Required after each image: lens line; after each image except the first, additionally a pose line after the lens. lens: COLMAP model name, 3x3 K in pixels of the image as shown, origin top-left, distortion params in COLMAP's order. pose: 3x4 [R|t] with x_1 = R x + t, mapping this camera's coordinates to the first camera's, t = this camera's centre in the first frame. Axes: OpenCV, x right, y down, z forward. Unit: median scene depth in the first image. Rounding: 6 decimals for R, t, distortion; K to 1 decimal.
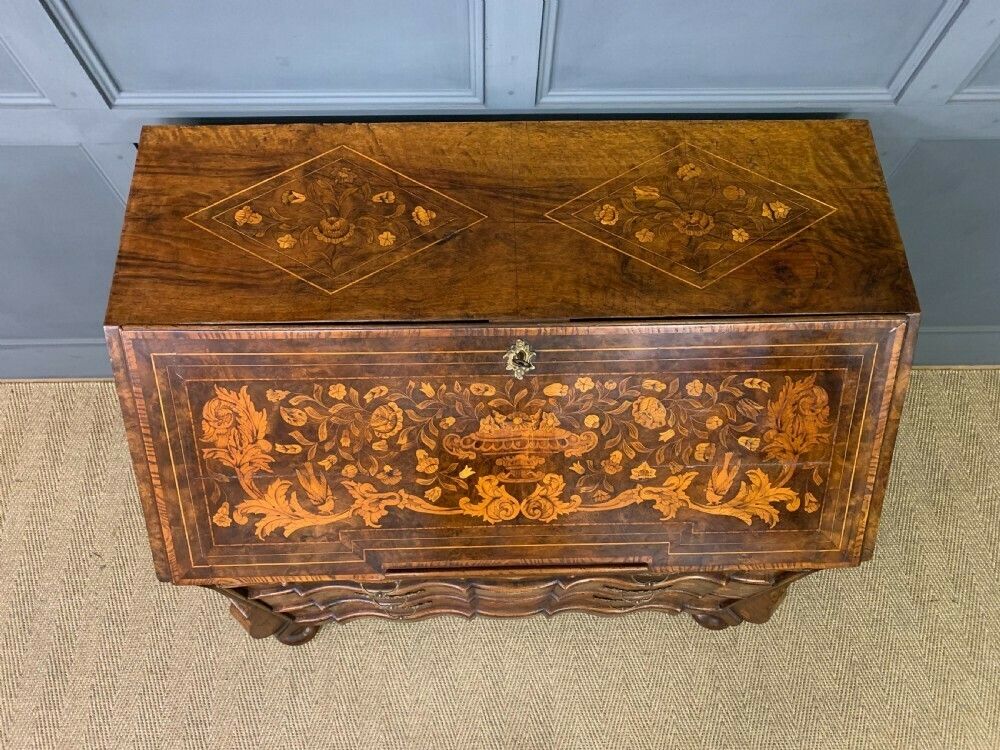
lens RADIAL K [[761.7, 0, 504.0], [0, 761.7, 377.1], [0, 0, 1]] dist [0.030601, -0.026575]
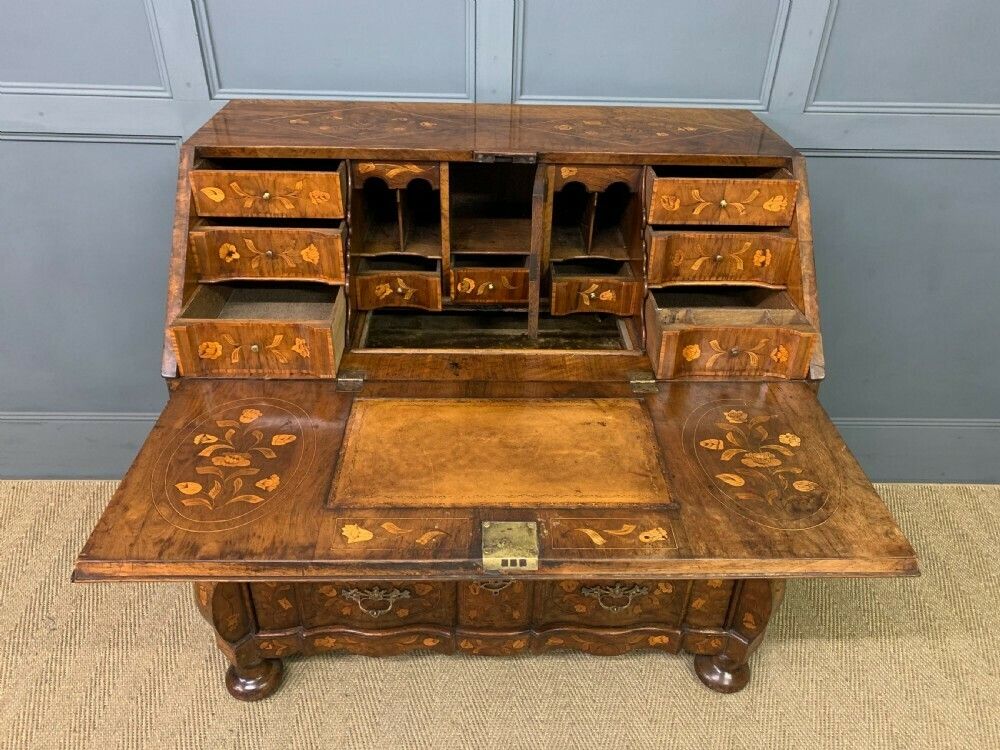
lens RADIAL K [[761.7, 0, 503.2], [0, 761.7, 378.1], [0, 0, 1]] dist [0.030601, -0.026575]
pose [[0.999996, 0.002401, 0.001399, 0.027561], [-0.001223, 0.832306, -0.554315, 0.922206], [-0.002496, 0.554311, 0.832306, 0.117442]]
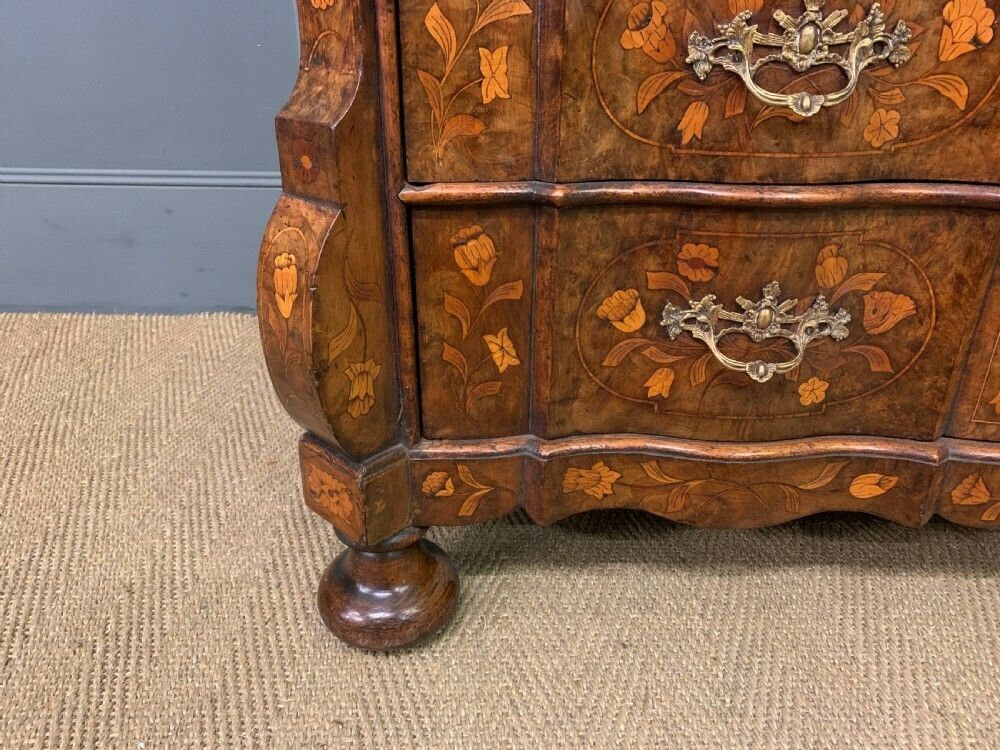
lens RADIAL K [[761.7, 0, 515.4], [0, 761.7, 396.7], [0, 0, 1]] dist [0.030601, -0.026575]
pose [[0.999908, 0.002472, -0.013303, -0.365392], [-0.010247, 0.780449, -0.625136, 0.826421], [0.008837, 0.625215, 0.780403, 1.171602]]
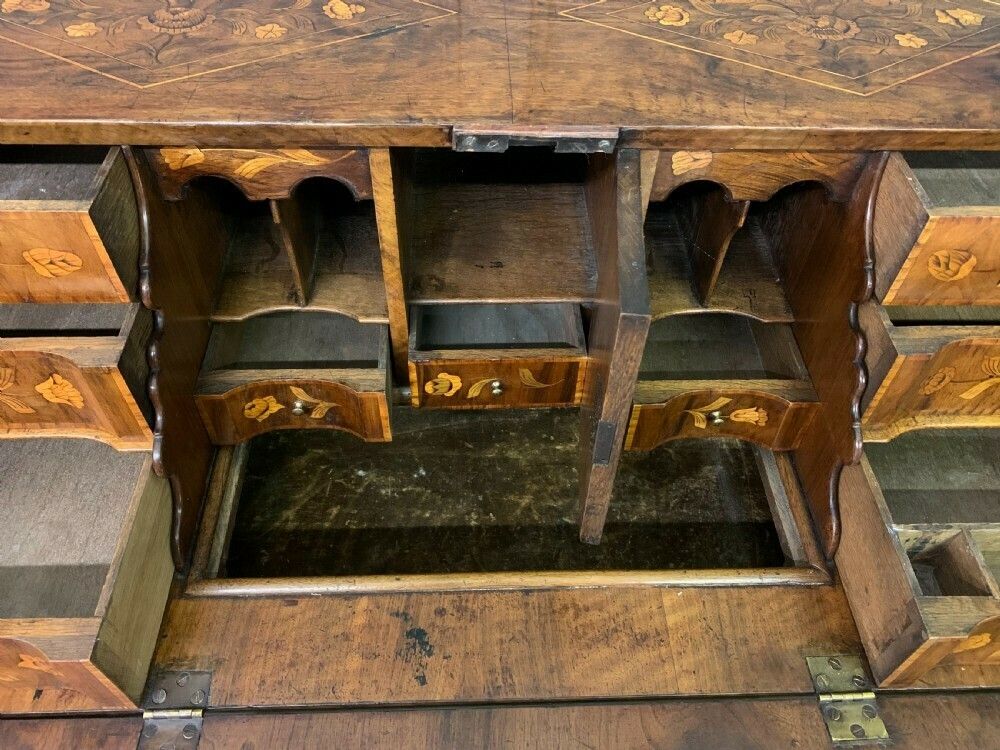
lens RADIAL K [[761.7, 0, 503.2], [0, 761.7, 361.9], [0, 0, 1]] dist [0.030601, -0.026575]
pose [[0.999959, 0.000168, 0.009016, 0.007179], [0.002555, 0.953560, -0.301193, 0.206614], [-0.008648, 0.301204, 0.953520, 0.541214]]
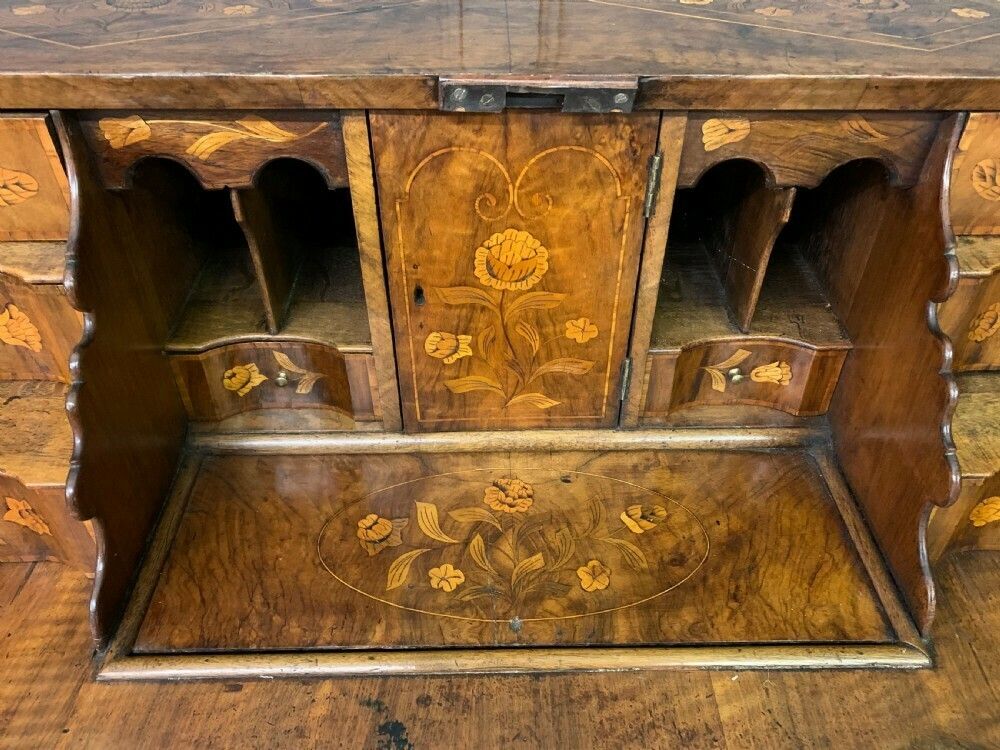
lens RADIAL K [[761.7, 0, 502.8], [0, 761.7, 376.5], [0, 0, 1]] dist [0.030601, -0.026575]
pose [[0.999831, -0.006369, -0.017247, 0.019179], [-0.001885, 0.897640, -0.440725, 0.238526], [0.018289, 0.440683, 0.897476, 0.660712]]
